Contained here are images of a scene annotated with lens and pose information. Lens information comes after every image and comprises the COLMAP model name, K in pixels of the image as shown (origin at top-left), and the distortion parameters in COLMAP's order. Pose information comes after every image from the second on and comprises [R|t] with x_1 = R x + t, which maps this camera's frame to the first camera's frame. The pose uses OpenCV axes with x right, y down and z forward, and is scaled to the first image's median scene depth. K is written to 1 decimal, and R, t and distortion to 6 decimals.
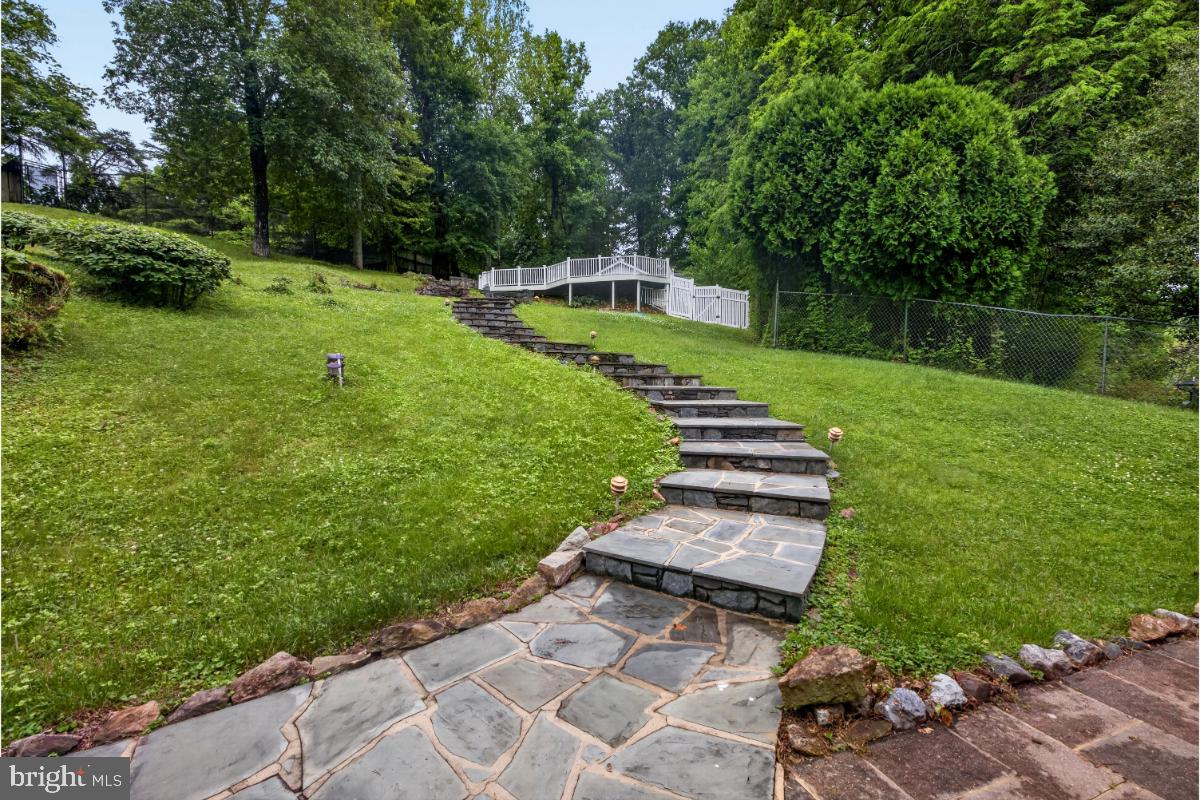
lens RADIAL K [[511.1, 0, 600.0], [0, 511.1, 400.0], [0, 0, 1]] dist [0.002770, 0.000059]
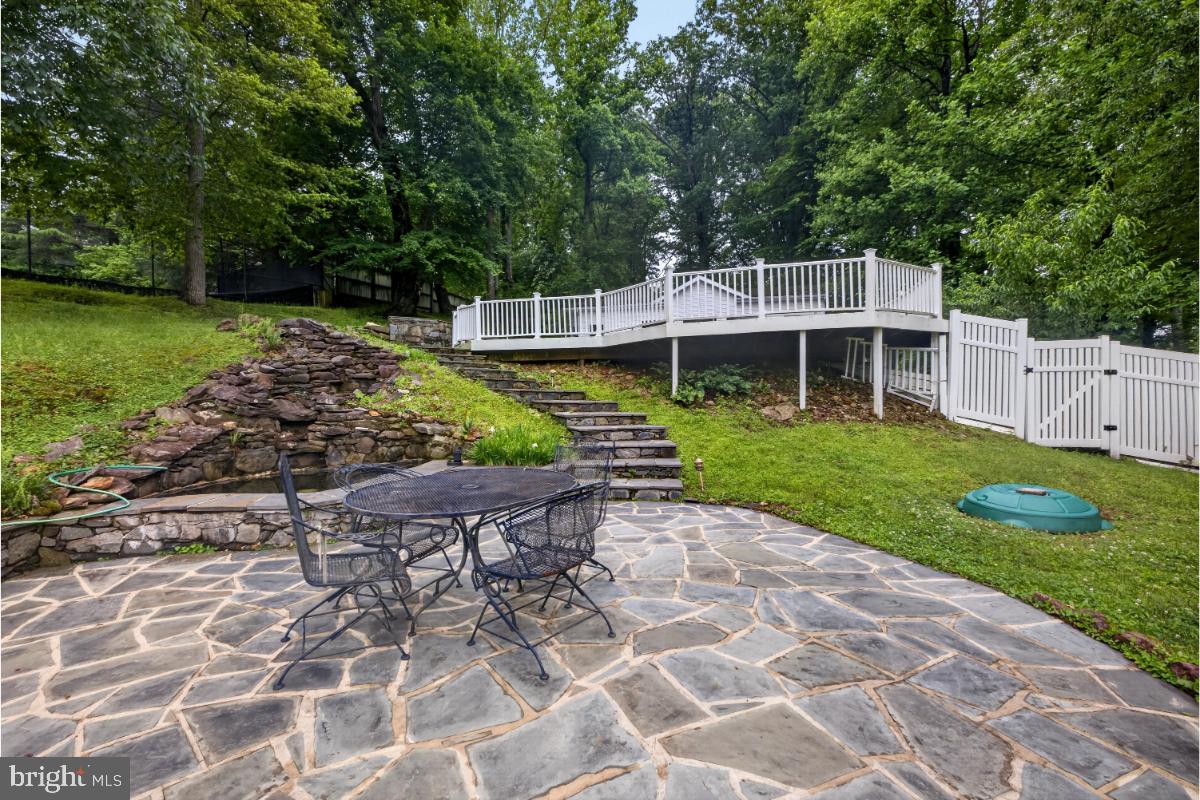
lens RADIAL K [[511.1, 0, 600.0], [0, 511.1, 400.0], [0, 0, 1]] dist [0.002770, 0.000059]
pose [[0.999124, -0.010804, -0.040434, -0.074500], [0.009417, 0.999366, -0.034338, -0.130104], [0.040779, 0.033928, 0.998592, 0.480744]]
